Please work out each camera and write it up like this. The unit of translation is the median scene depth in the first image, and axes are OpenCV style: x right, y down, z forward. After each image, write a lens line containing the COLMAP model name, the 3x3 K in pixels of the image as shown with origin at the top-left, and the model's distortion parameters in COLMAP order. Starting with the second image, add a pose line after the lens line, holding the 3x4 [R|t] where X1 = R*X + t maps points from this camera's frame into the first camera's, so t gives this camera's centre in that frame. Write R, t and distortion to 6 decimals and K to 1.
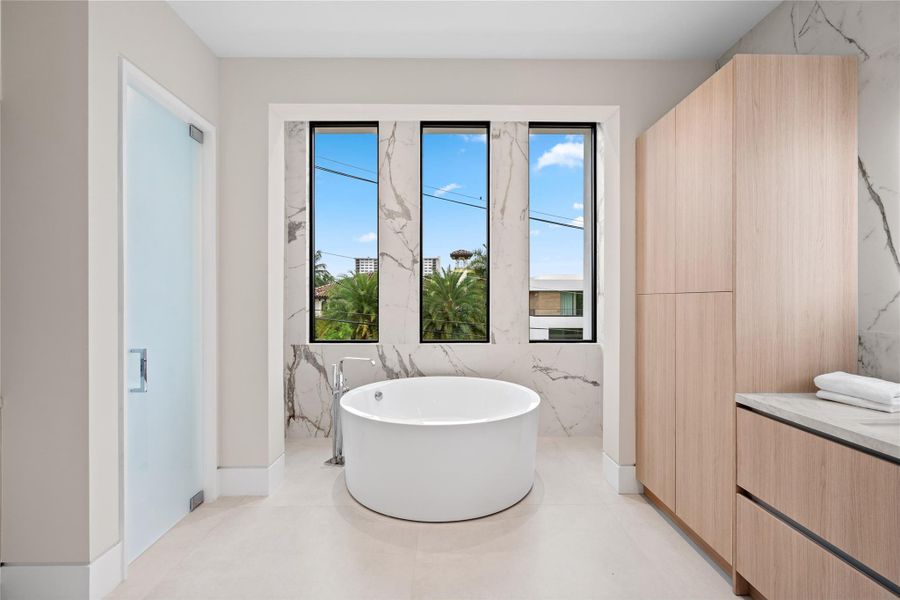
lens RADIAL K [[402.9, 0, 449.2], [0, 402.9, 301.6], [0, 0, 1]] dist [-0.000731, 0.000314]
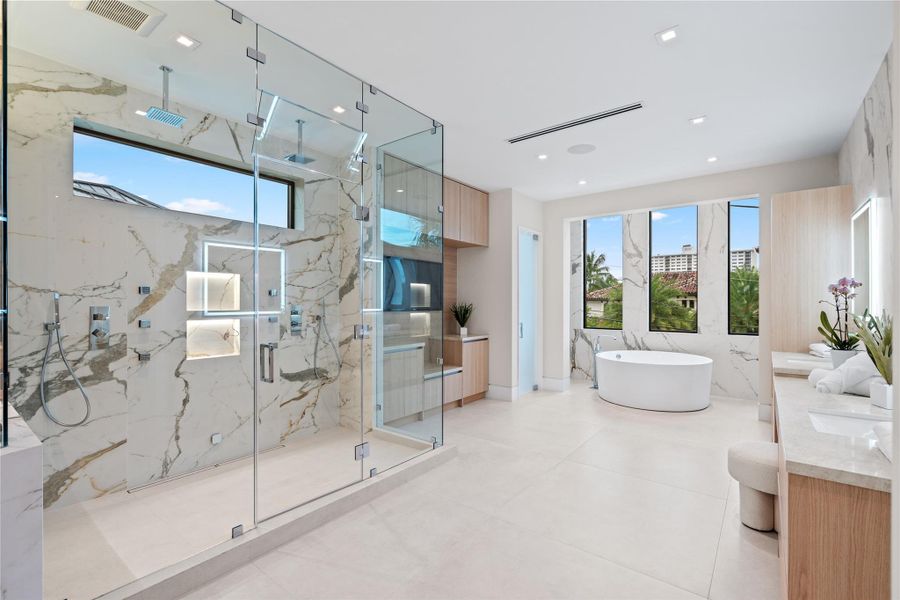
lens RADIAL K [[402.9, 0, 450.3], [0, 402.9, 301.4], [0, 0, 1]] dist [-0.000731, 0.000314]
pose [[0.779343, 0.000791, -0.626597, 0.334742], [-0.002885, 0.999993, -0.002326, -0.013982], [0.626591, 0.003620, 0.779340, -0.820420]]
